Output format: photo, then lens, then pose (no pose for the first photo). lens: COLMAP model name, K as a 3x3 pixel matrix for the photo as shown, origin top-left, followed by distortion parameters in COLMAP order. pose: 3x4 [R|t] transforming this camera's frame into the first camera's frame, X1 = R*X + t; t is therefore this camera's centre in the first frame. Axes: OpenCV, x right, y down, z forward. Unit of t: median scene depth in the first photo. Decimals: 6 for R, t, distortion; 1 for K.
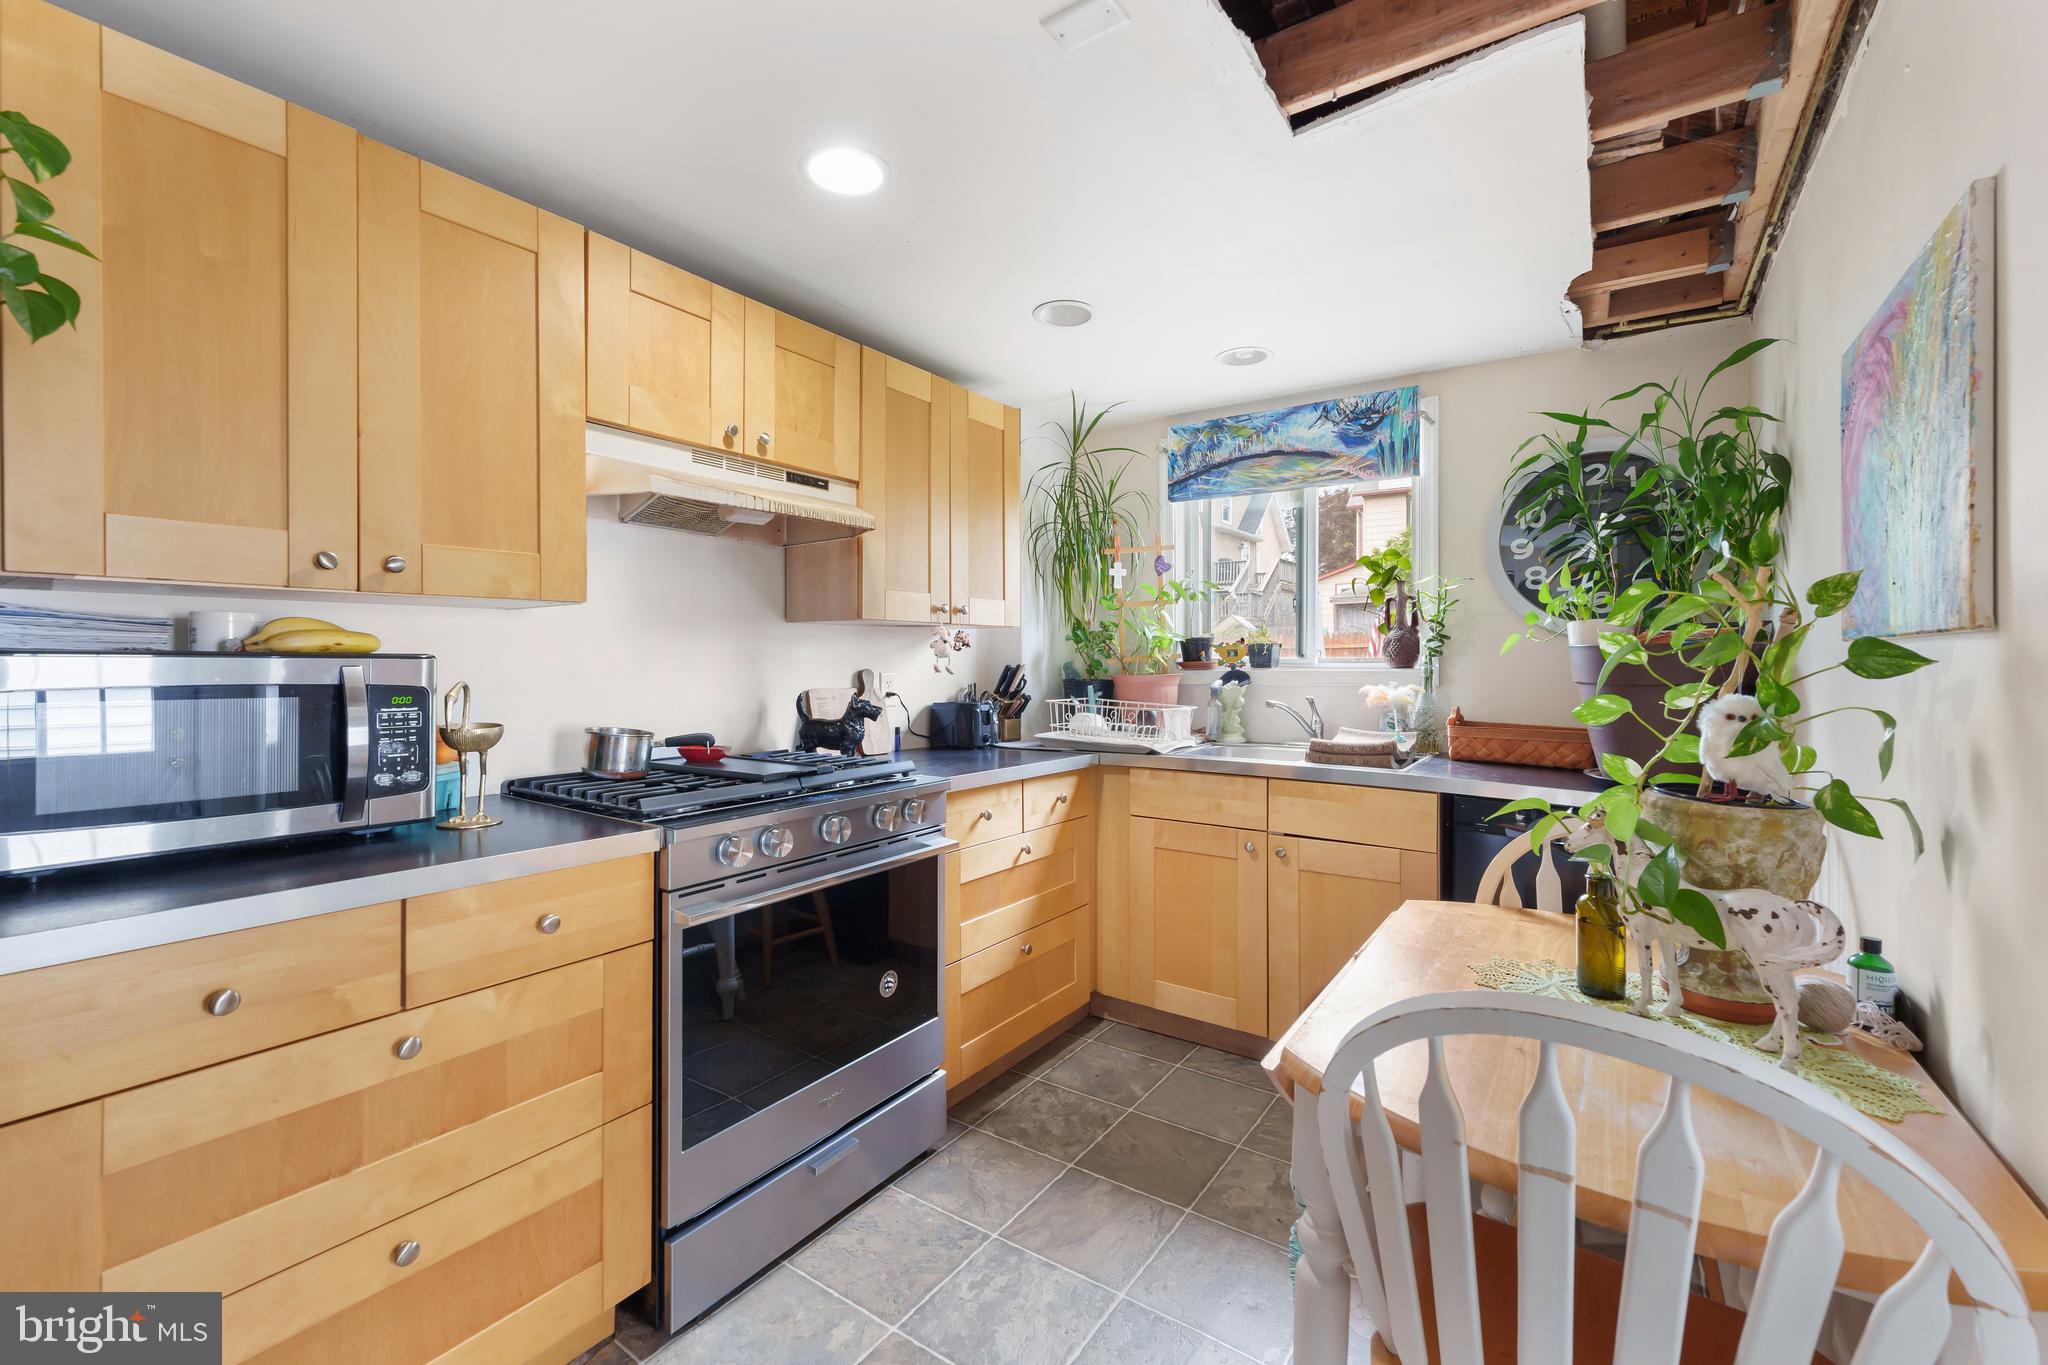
lens RADIAL K [[837.9, 0, 1023.4], [0, 837.9, 663.0], [0, 0, 1]] dist [0.000644, -0.000199]
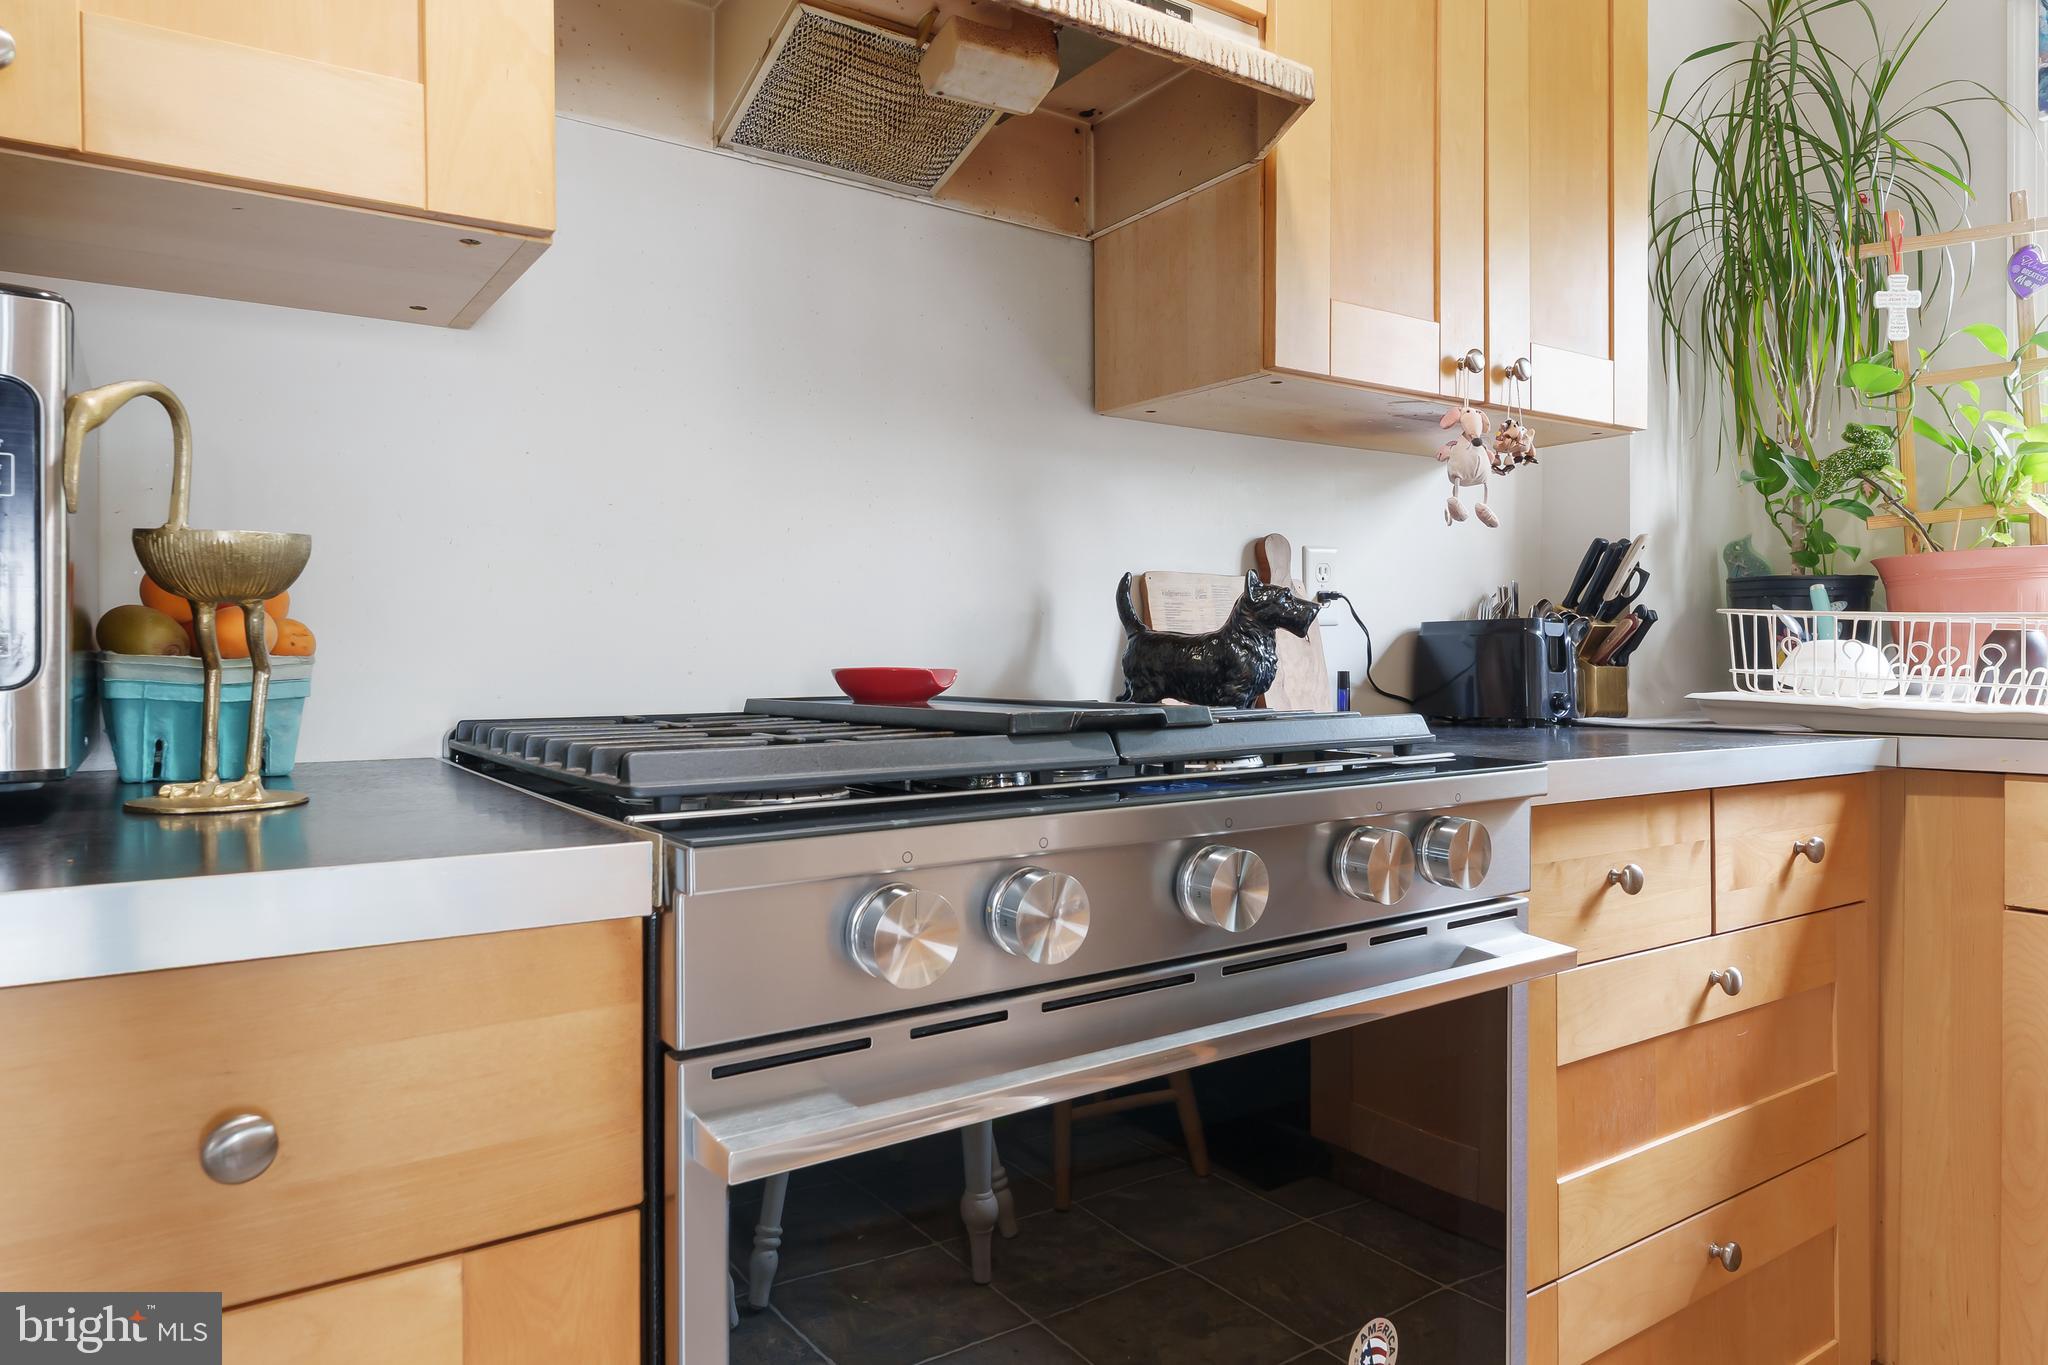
lens RADIAL K [[1265.5, 0, 1022.9], [0, 1265.5, 659.3], [0, 0, 1]] dist [-0.003707, 0.002642]
pose [[0.938663, -0.001427, -0.344834, -0.088331], [0.002393, 0.999994, 0.002375, 0.075706], [0.344829, -0.003055, 0.938661, 0.357162]]
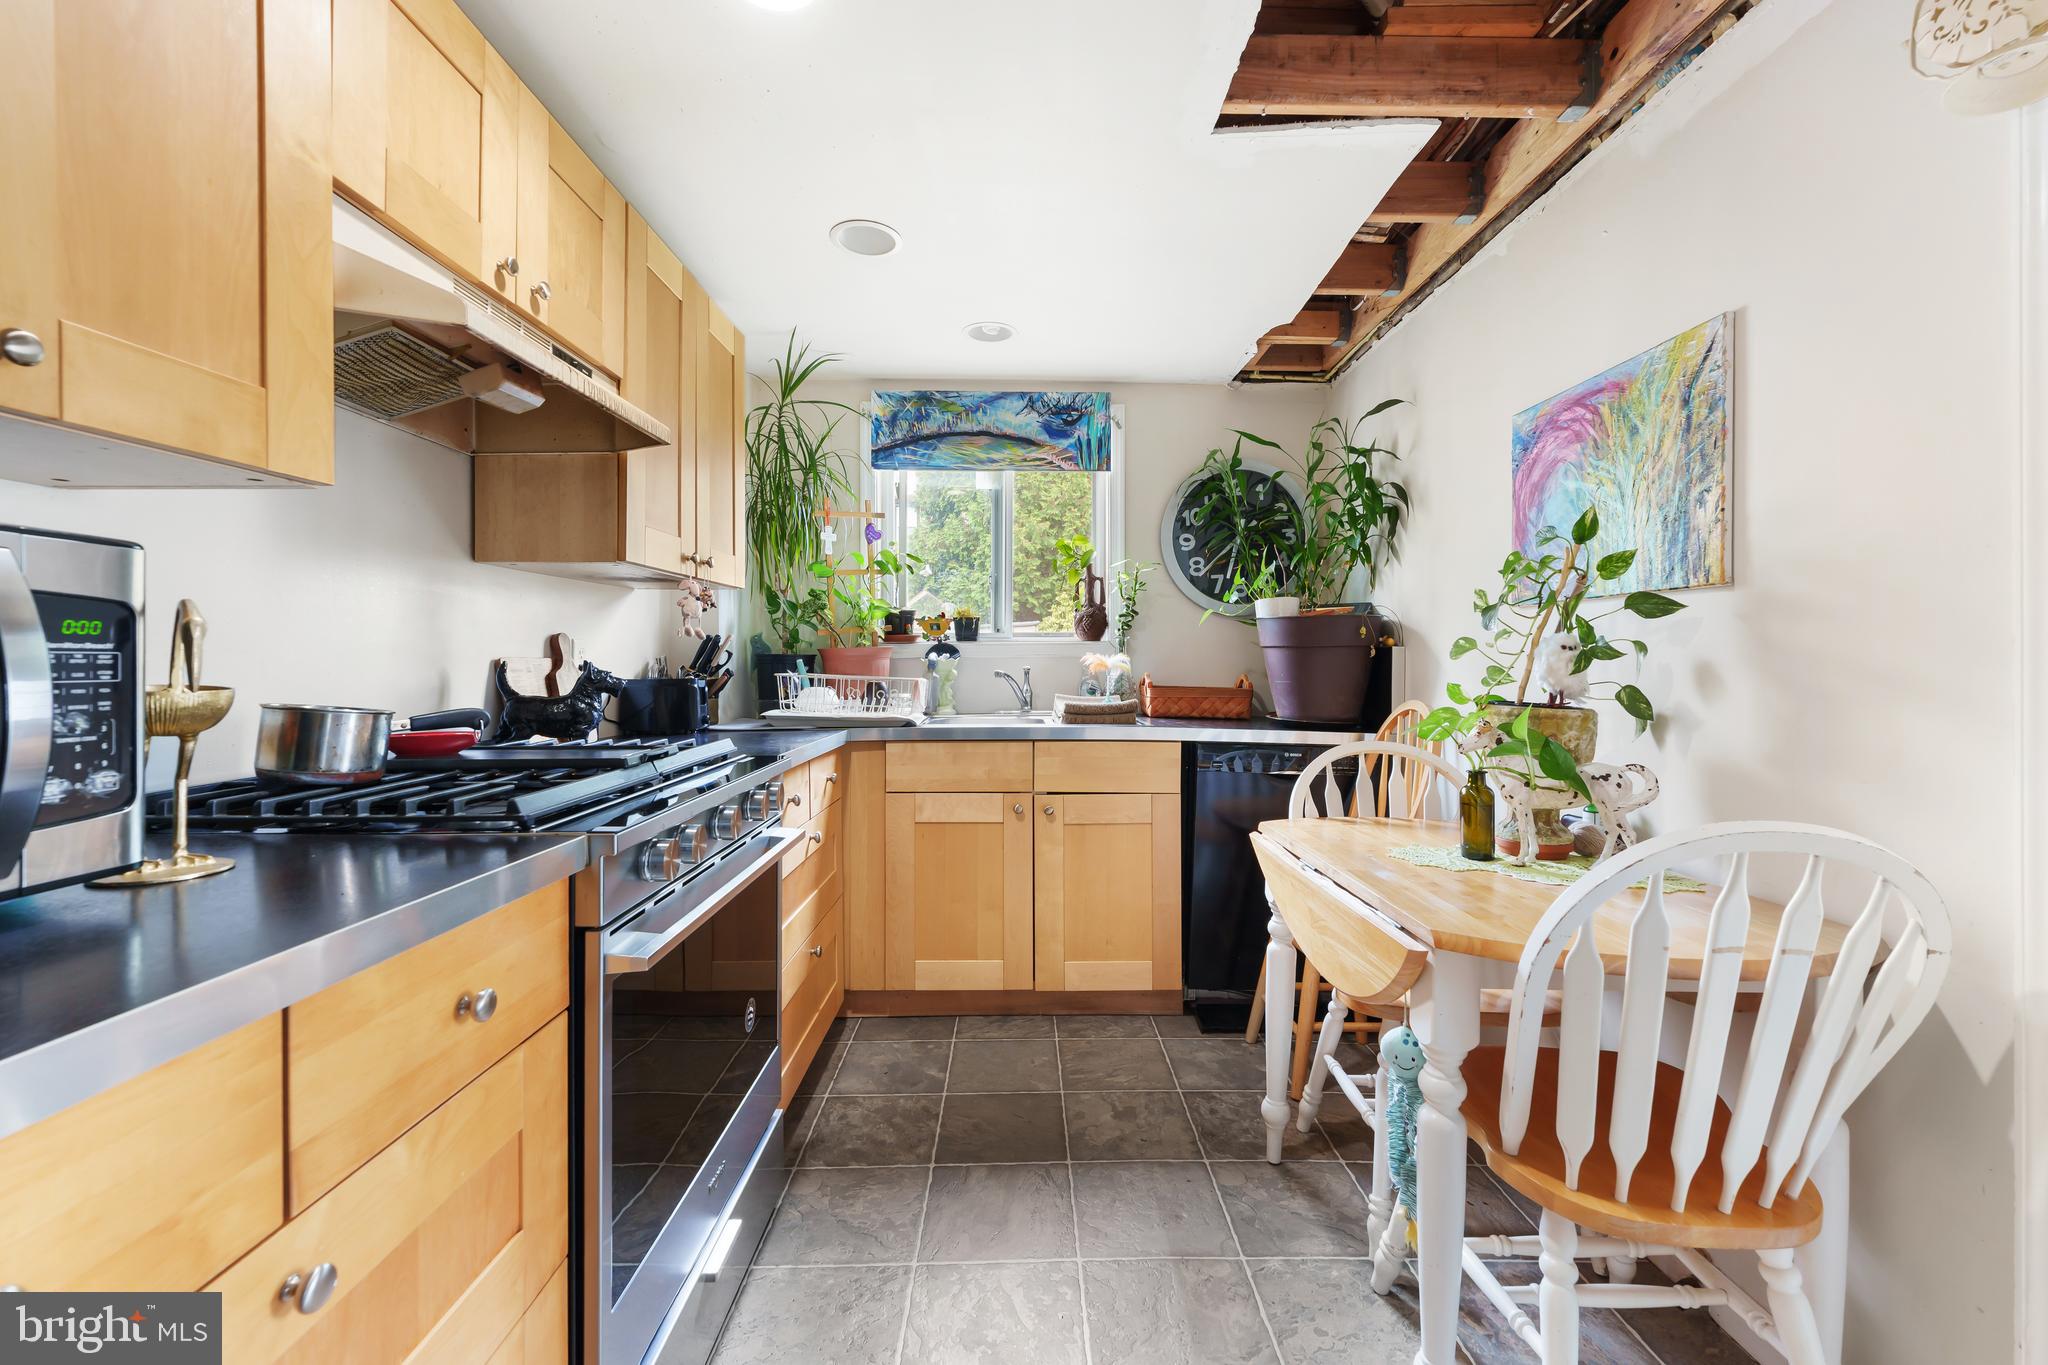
lens RADIAL K [[837.9, 0, 1023.4], [0, 837.9, 663.0], [0, 0, 1]] dist [0.000644, -0.000199]
pose [[0.813355, -0.003763, 0.581755, -0.310238], [0.002095, 0.999992, 0.003539, 0.034661], [-0.581764, -0.001660, 0.813356, 0.151882]]
